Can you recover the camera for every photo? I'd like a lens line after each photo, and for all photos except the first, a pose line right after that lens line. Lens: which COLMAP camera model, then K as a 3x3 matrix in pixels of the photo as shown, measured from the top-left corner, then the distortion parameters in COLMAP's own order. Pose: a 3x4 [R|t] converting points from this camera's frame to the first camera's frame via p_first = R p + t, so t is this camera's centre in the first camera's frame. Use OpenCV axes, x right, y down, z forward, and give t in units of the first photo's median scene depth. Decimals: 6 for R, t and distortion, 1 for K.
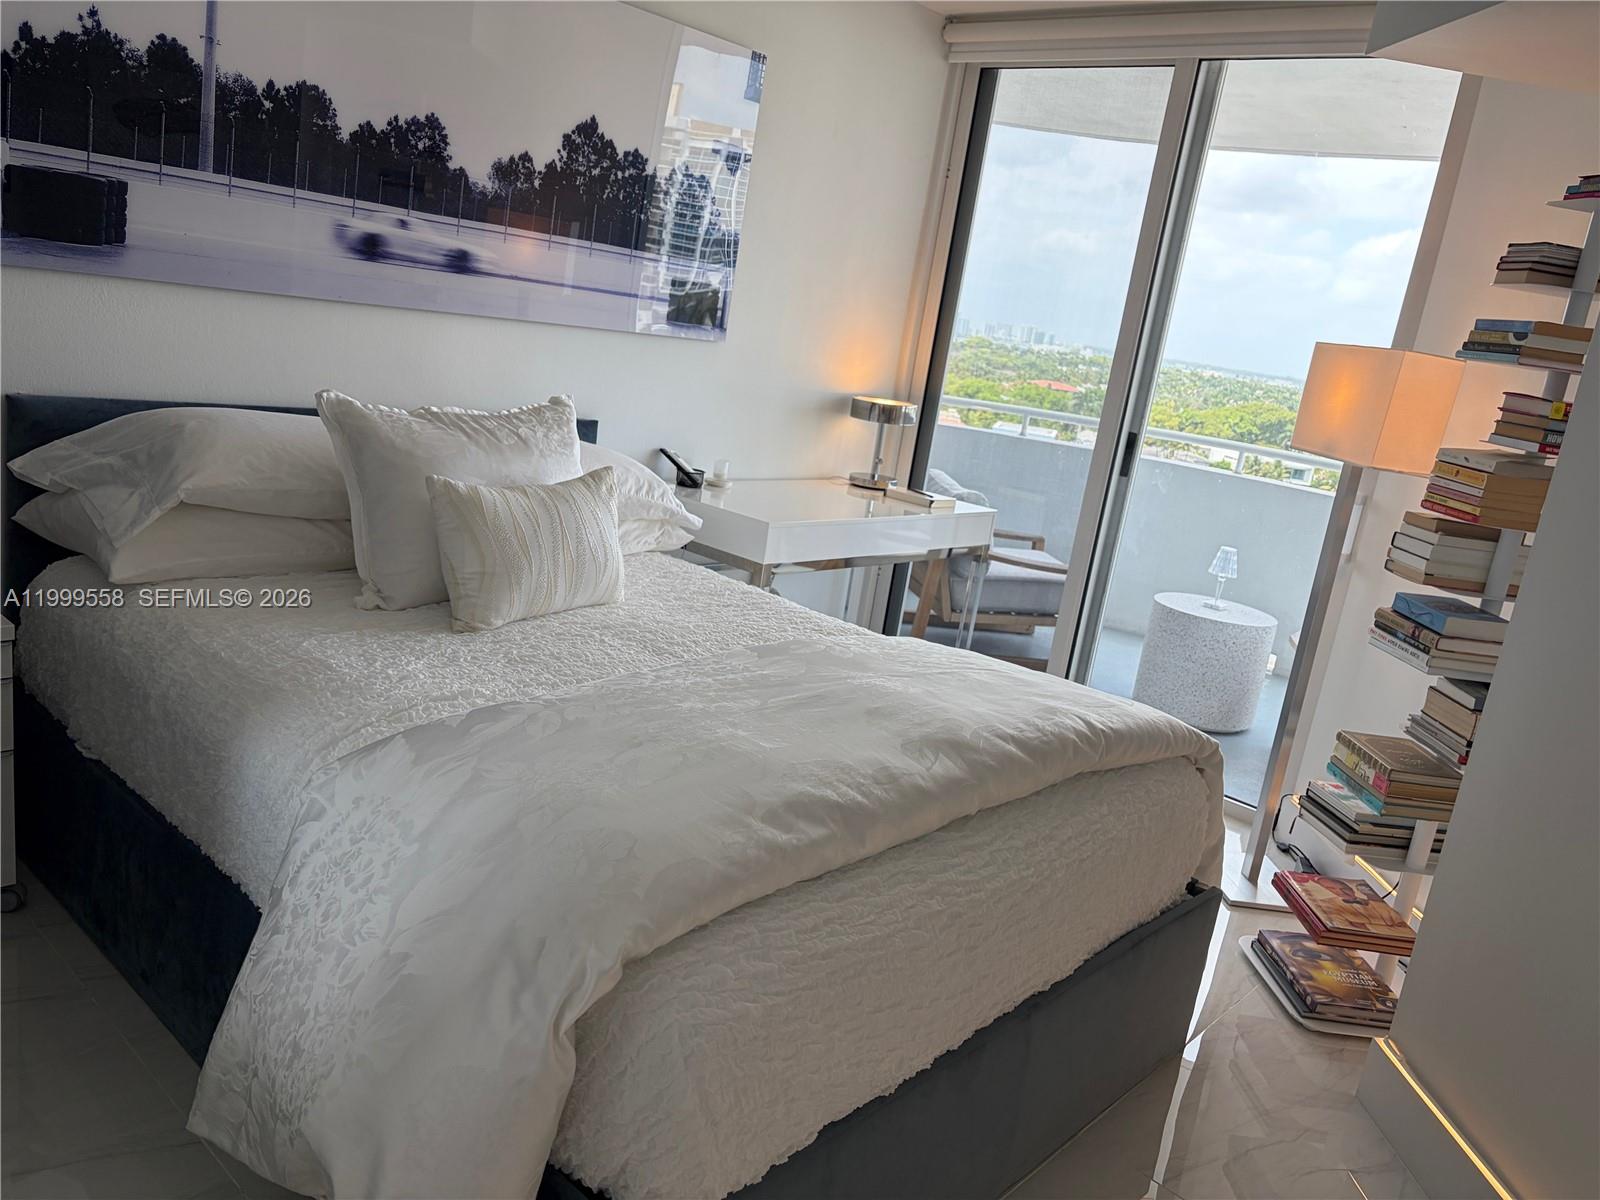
lens RADIAL K [[1211.0, 0, 797.9], [0, 1211.0, 603.9], [0, 0, 1]] dist [0.035536, -0.042135]
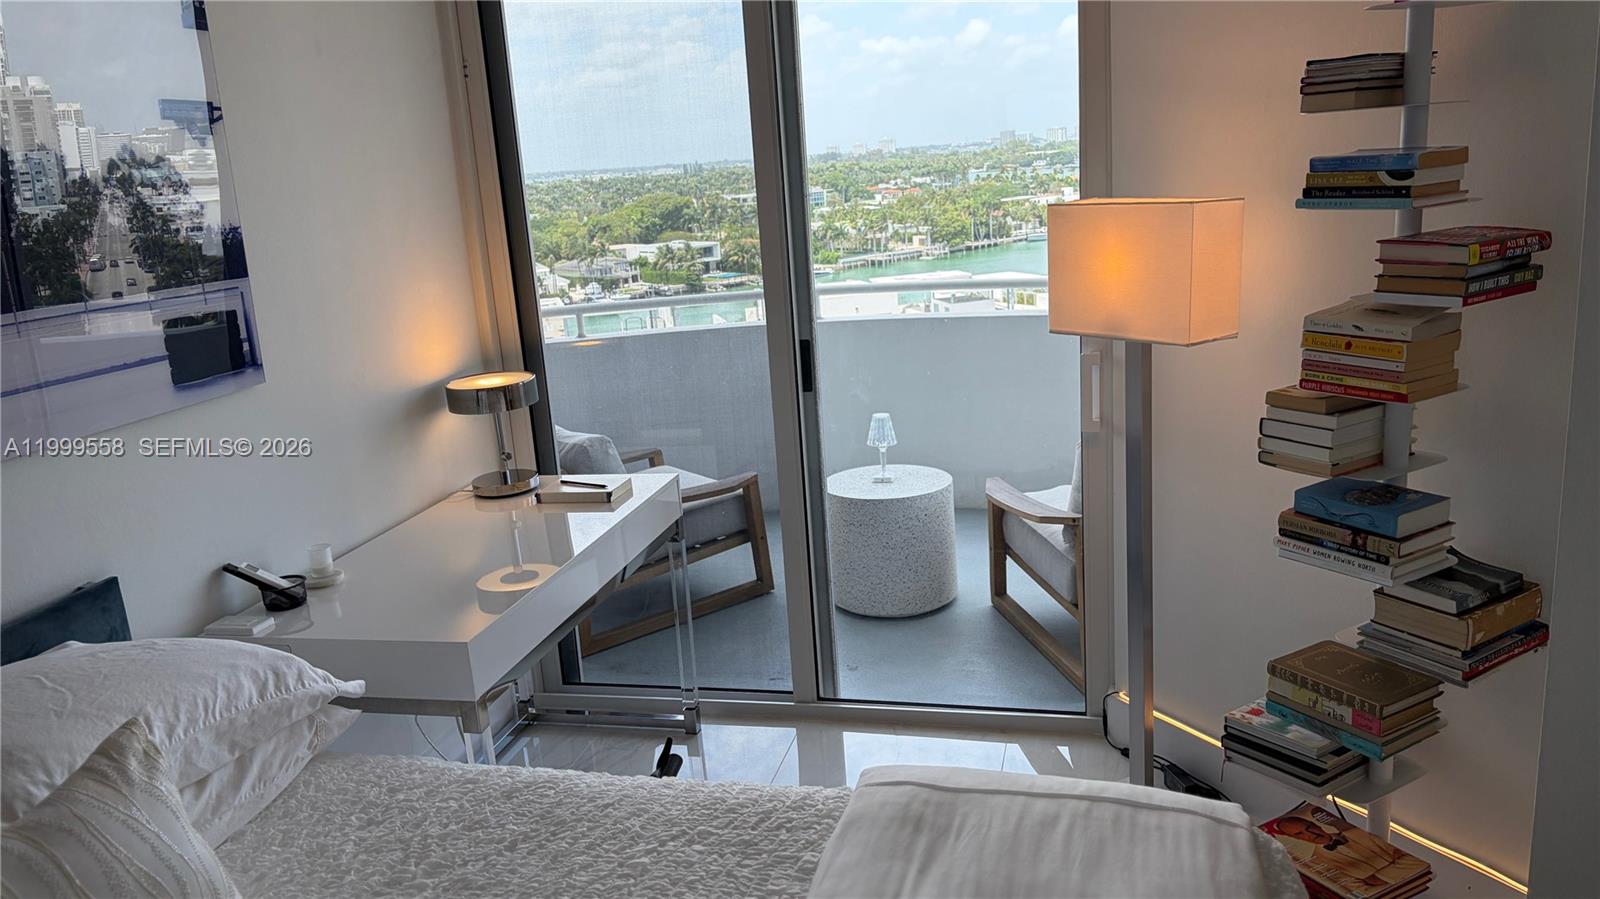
lens RADIAL K [[1205.2, 0, 806.0], [0, 1205.2, 455.1], [0, 0, 1]] dist [0.066000, -0.070247]
pose [[0.859566, -0.311436, 0.405160, -0.125618], [0.303094, 0.949030, 0.086466, -0.205245], [-0.411437, 0.048479, 0.910148, 0.376223]]
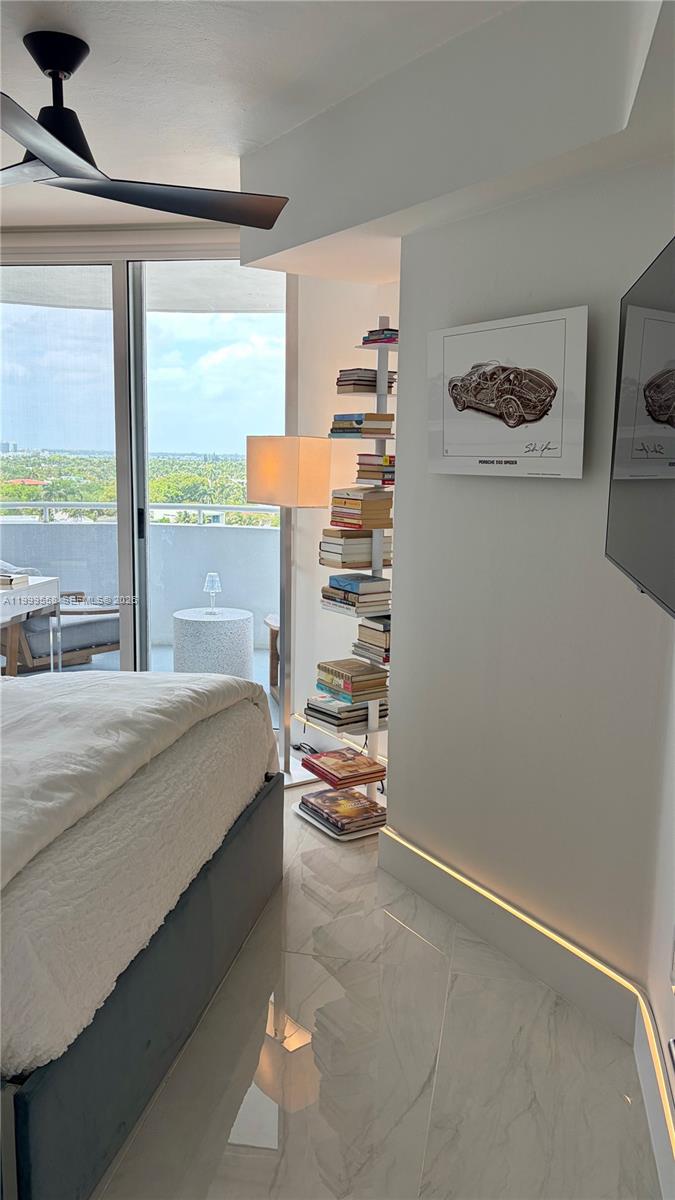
lens RADIAL K [[903.9, 0, 346.6], [0, 903.9, 609.8], [0, 0, 1]] dist [0.066000, -0.070247]
pose [[0.847102, -0.215124, 0.485942, -0.114764], [0.228909, 0.972932, 0.031675, 0.001851], [-0.479603, 0.084404, 0.873417, -0.116533]]
